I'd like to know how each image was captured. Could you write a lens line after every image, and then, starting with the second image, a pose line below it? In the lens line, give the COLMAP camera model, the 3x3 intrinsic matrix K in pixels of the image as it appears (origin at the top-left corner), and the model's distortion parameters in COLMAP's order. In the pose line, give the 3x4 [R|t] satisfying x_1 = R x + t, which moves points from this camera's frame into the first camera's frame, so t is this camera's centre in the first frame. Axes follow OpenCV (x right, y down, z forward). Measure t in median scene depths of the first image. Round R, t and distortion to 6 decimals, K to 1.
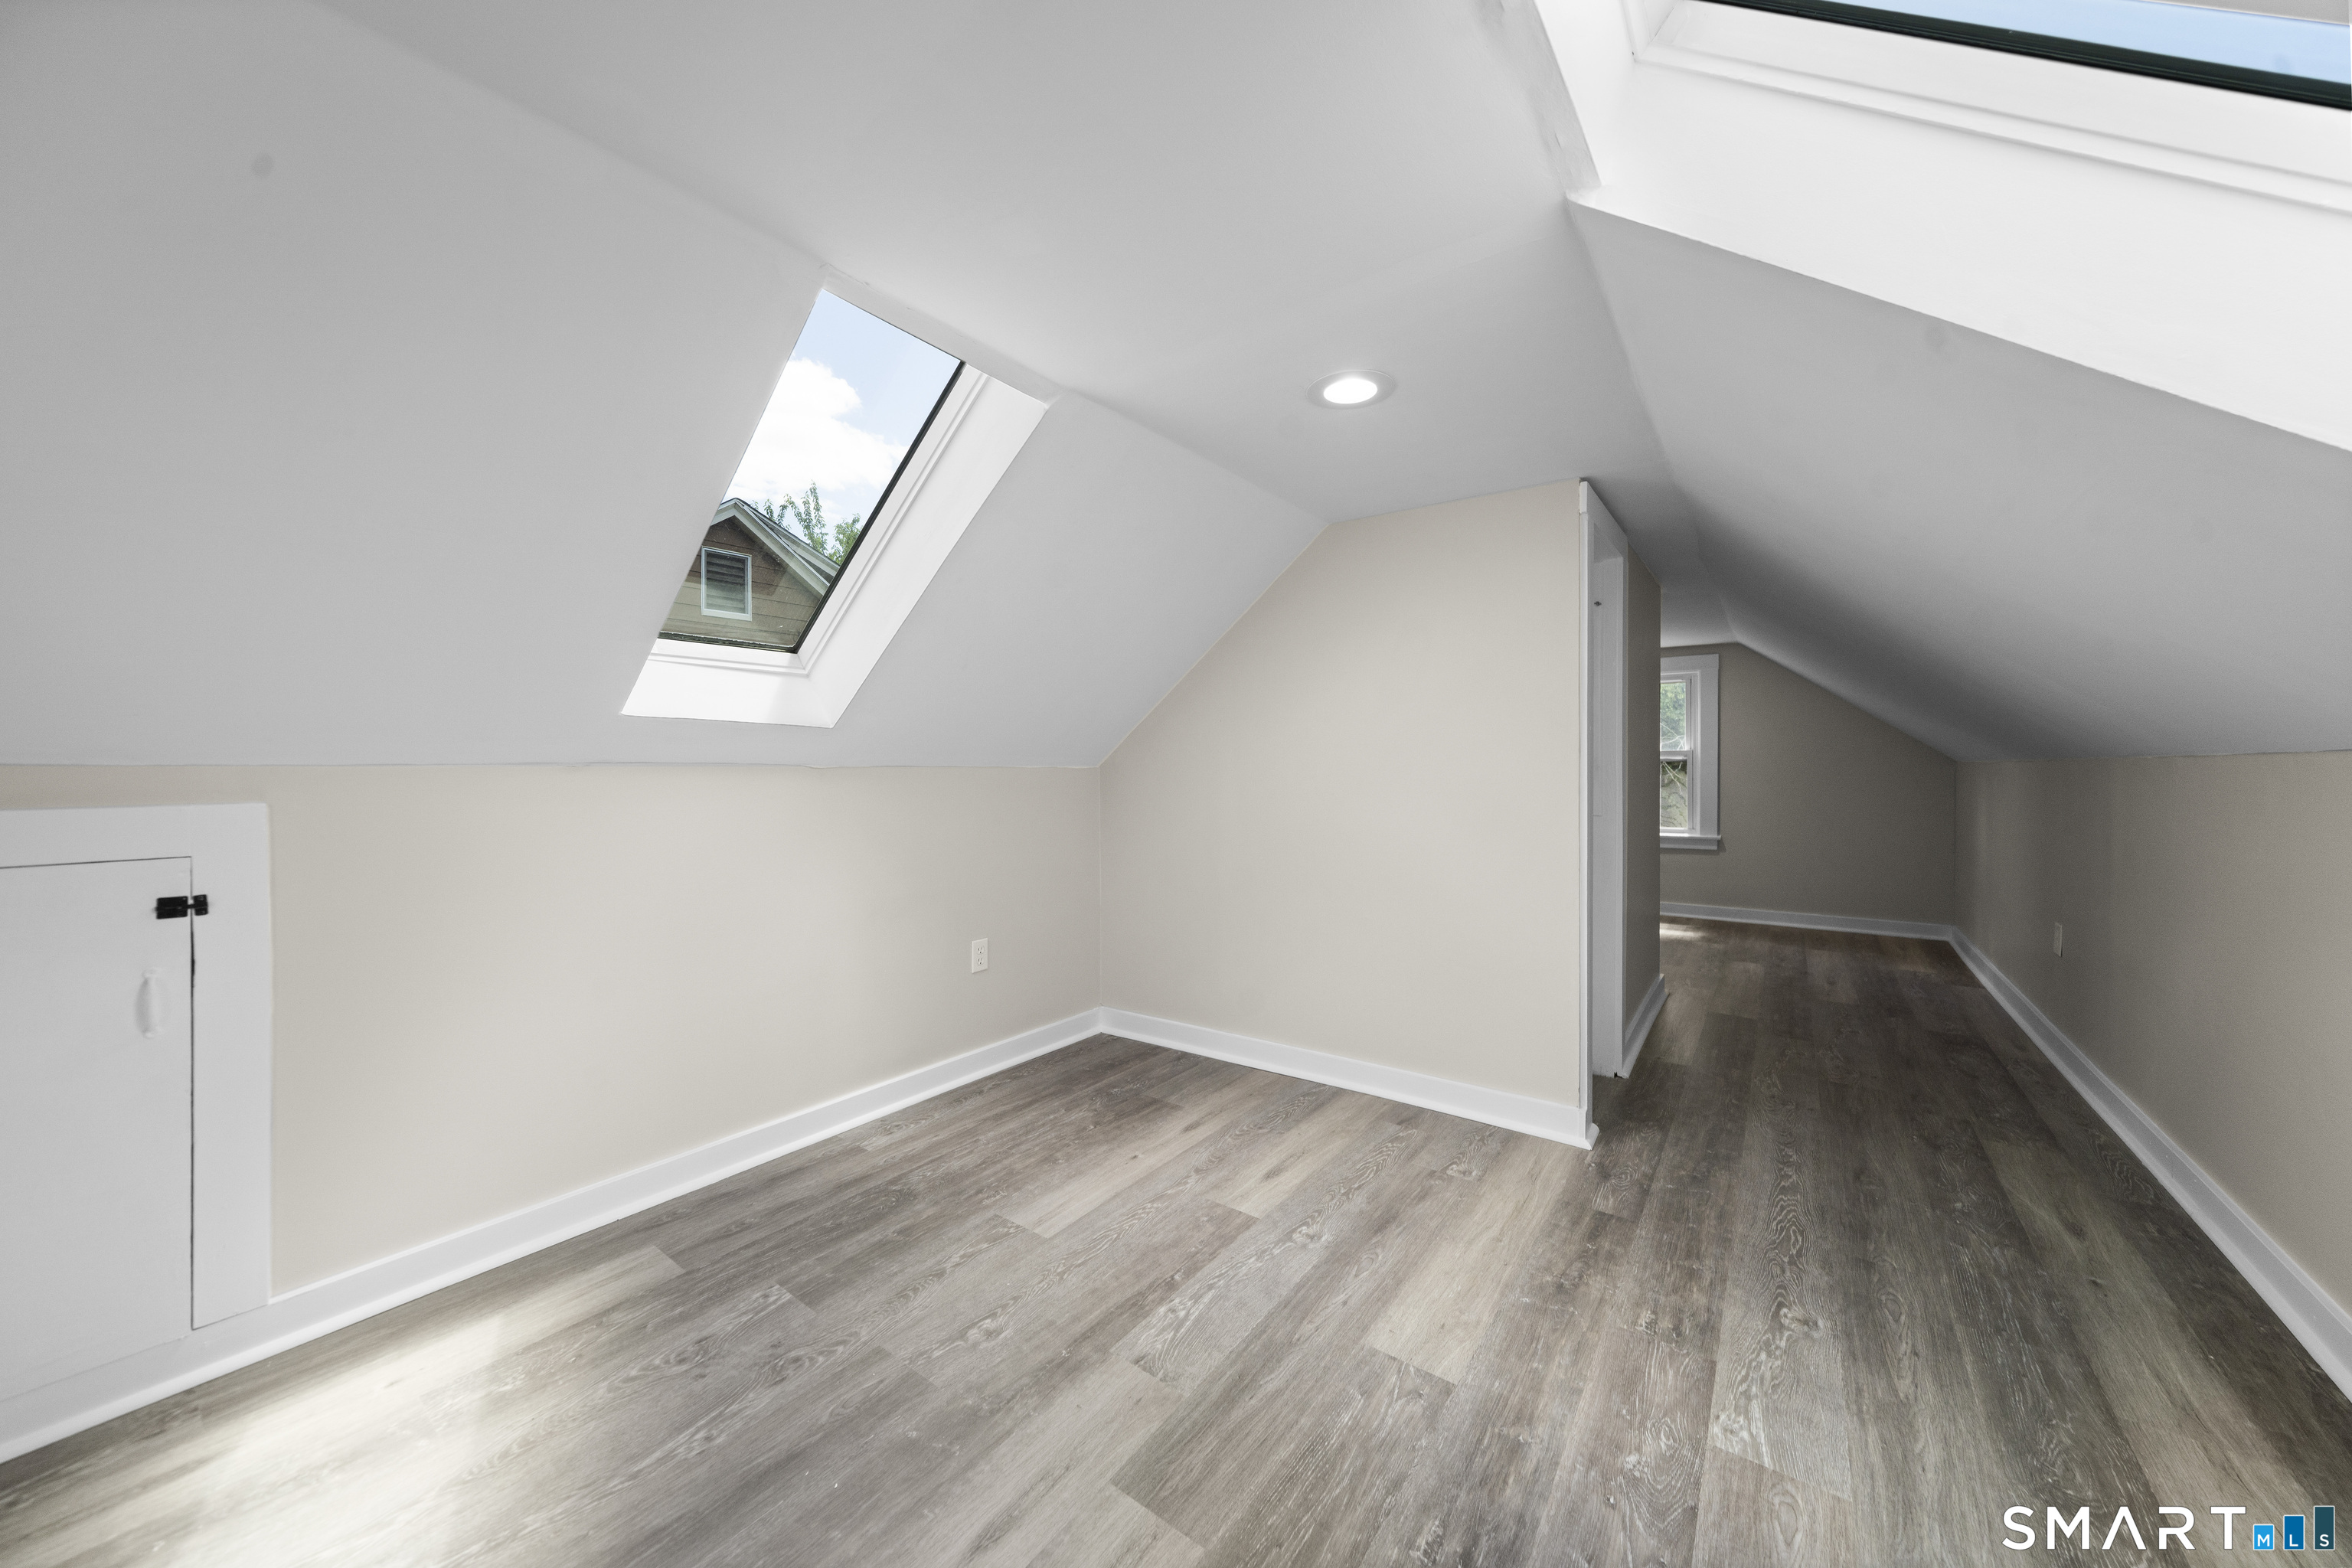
lens RADIAL K [[813.7, 0, 1161.2], [0, 813.7, 819.7], [0, 0, 1]] dist [-0.002974, -0.000038]
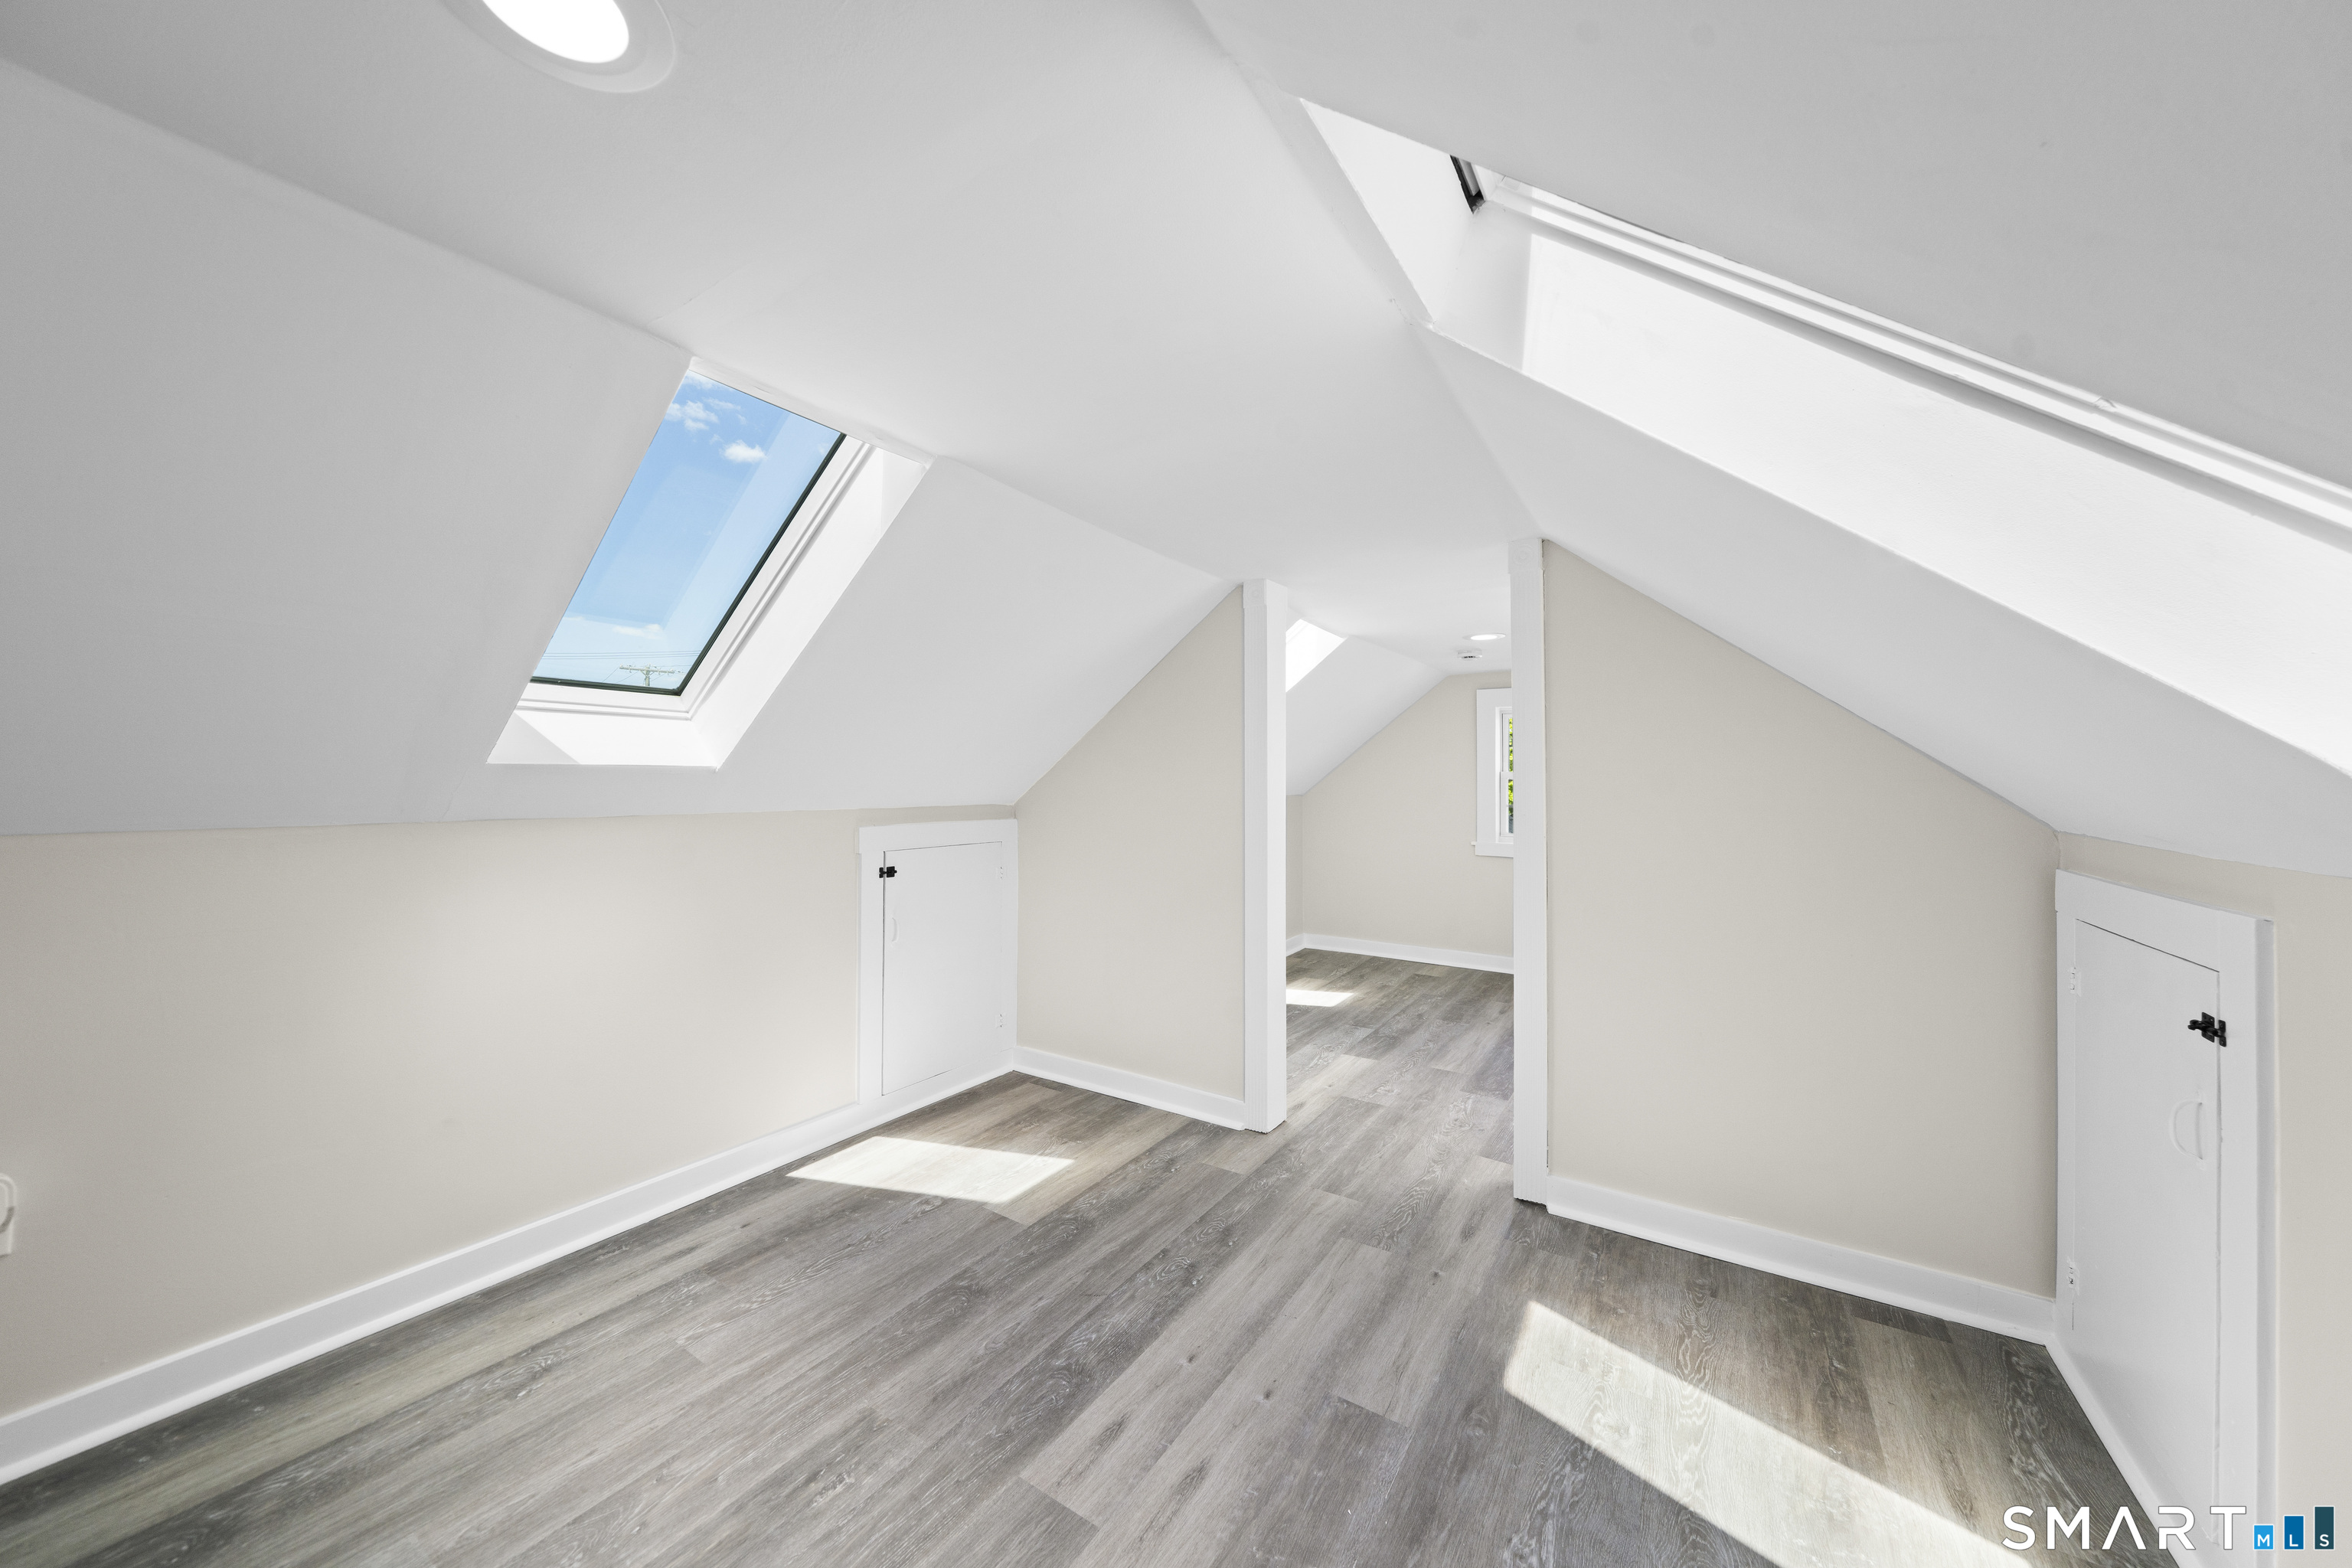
lens RADIAL K [[813.7, 0, 1147.9], [0, 813.7, 784.0], [0, 0, 1]] dist [-0.002974, -0.000038]
pose [[-0.998743, 0.001187, -0.050118, -0.071198], [-0.001699, 0.998344, 0.057495, -0.206900], [0.050104, 0.057508, -0.997087, 1.899628]]
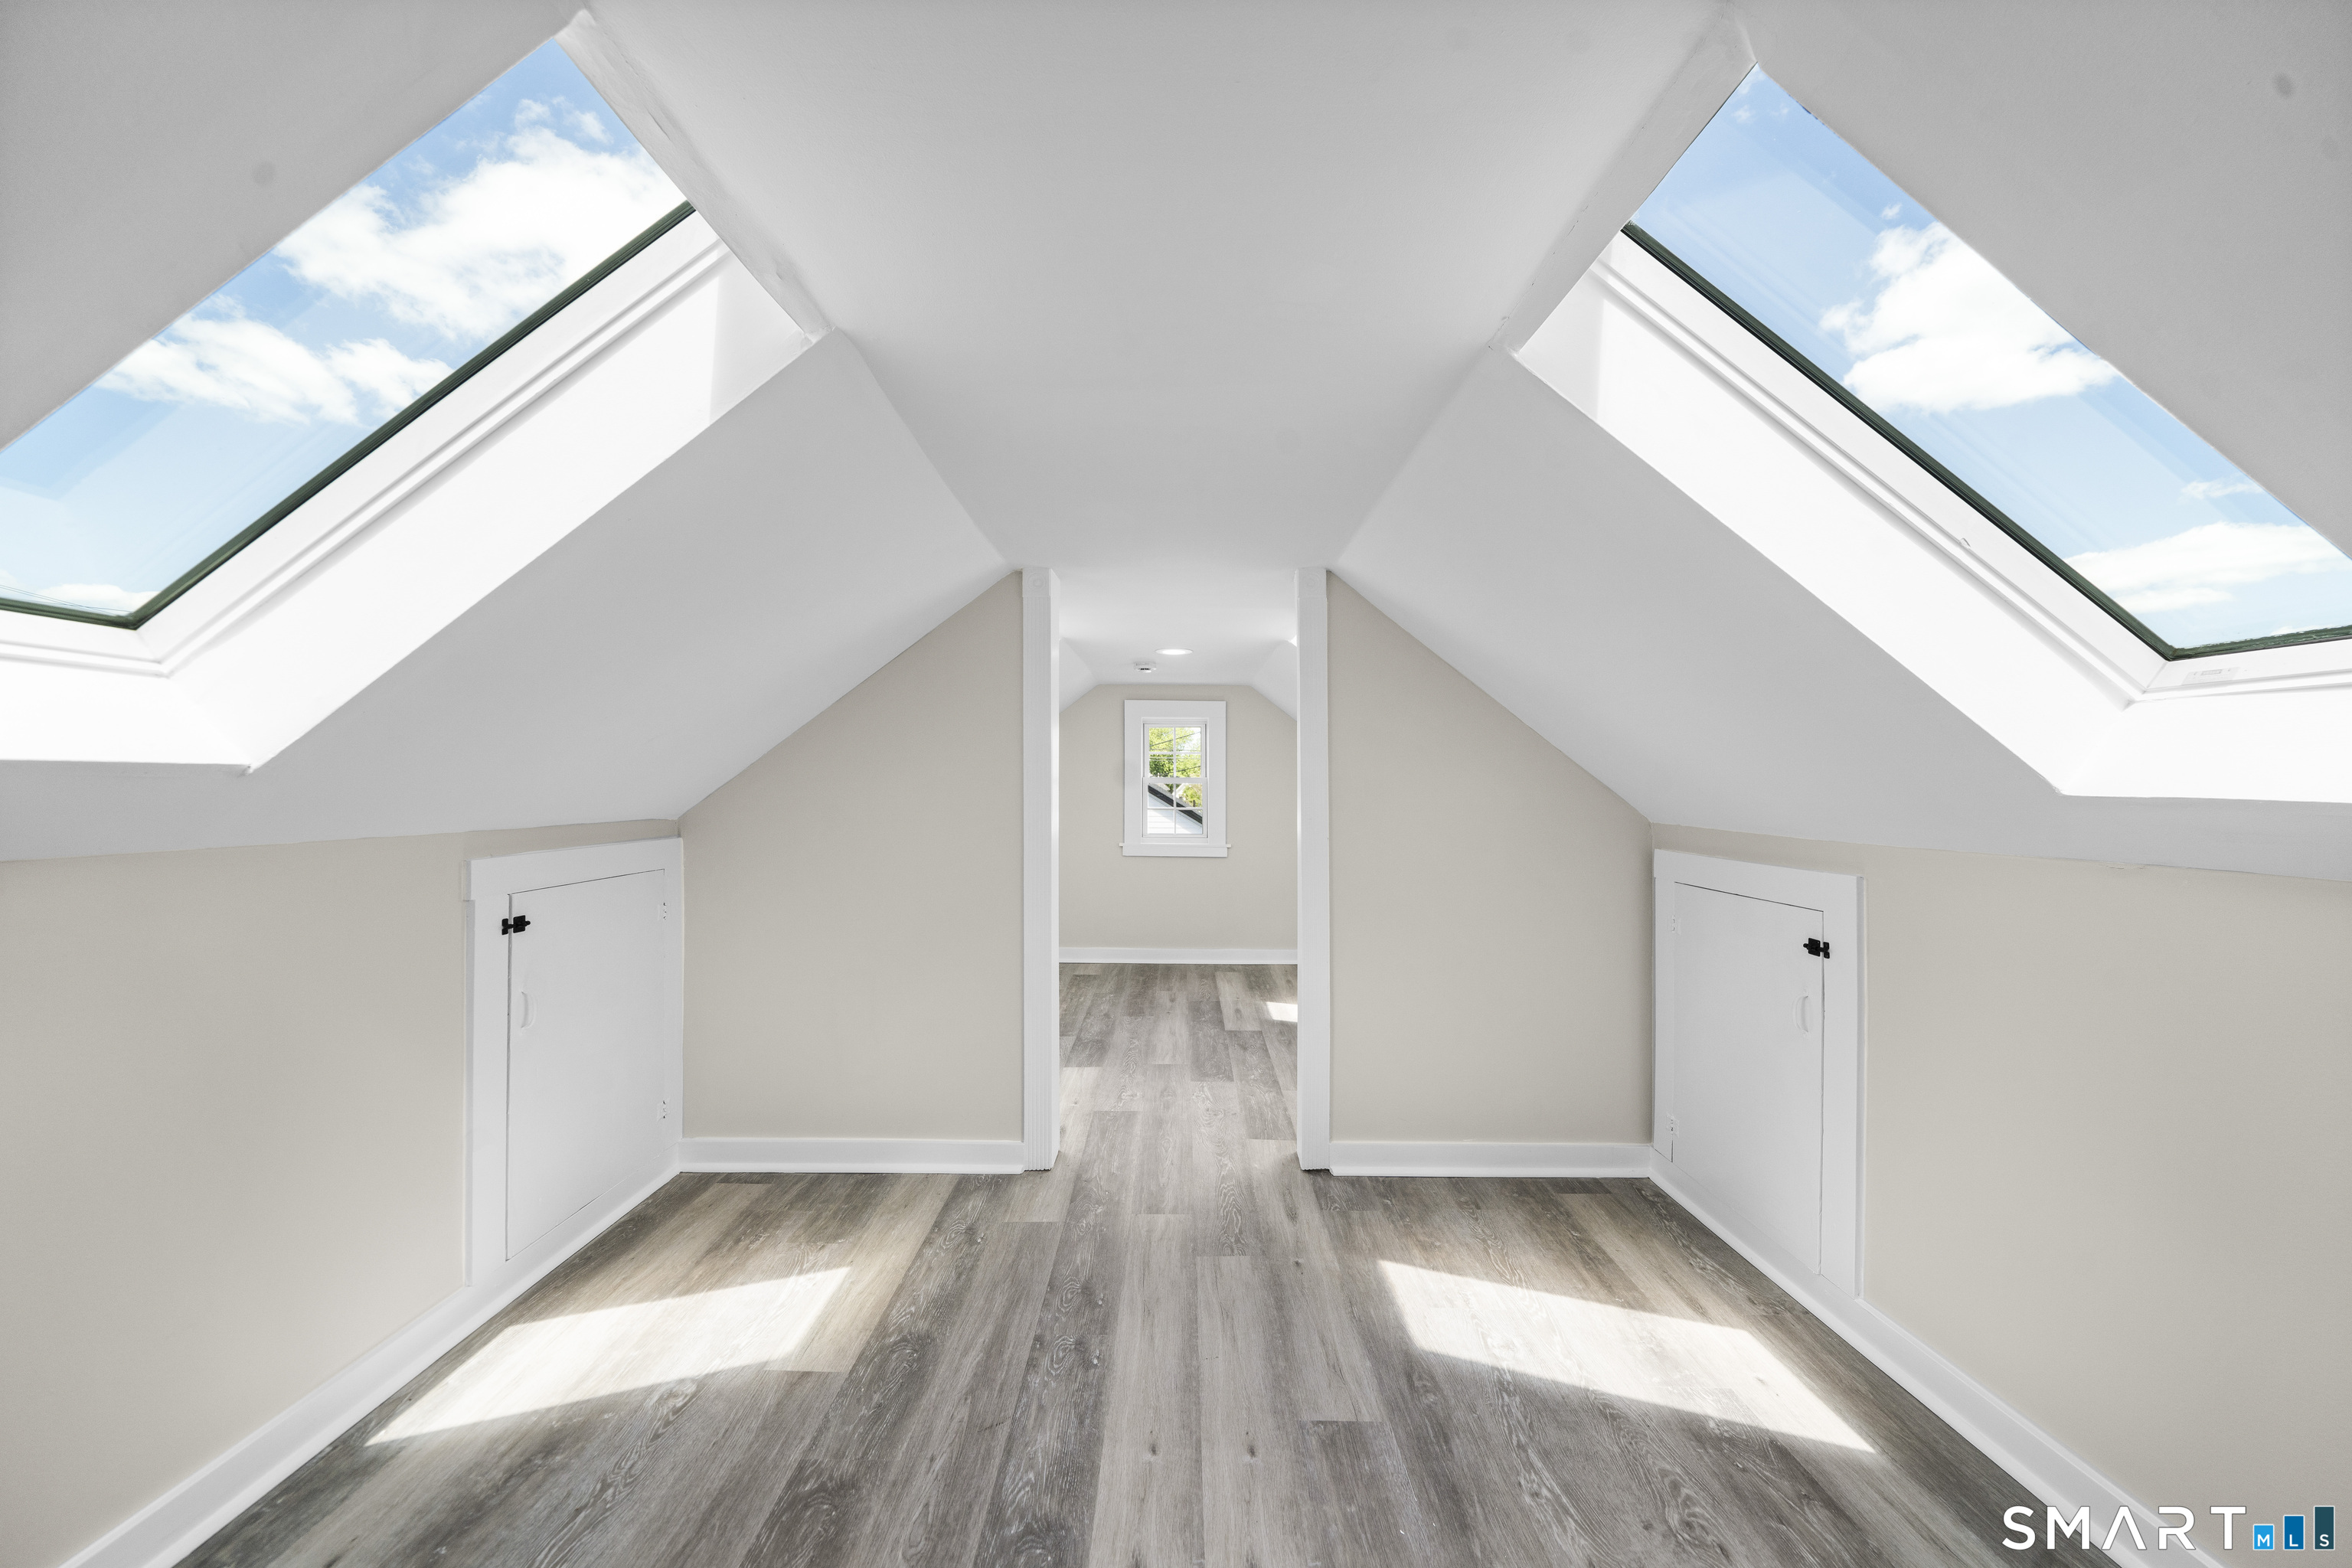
lens RADIAL K [[813.7, 0, 1163.1], [0, 813.7, 786.9], [0, 0, 1]] dist [-0.002974, -0.000038]
pose [[-0.807047, 0.002121, -0.590484, 0.460698], [-0.032224, 0.998345, 0.047627, -0.196586], [0.589607, 0.057465, -0.805643, 1.528062]]
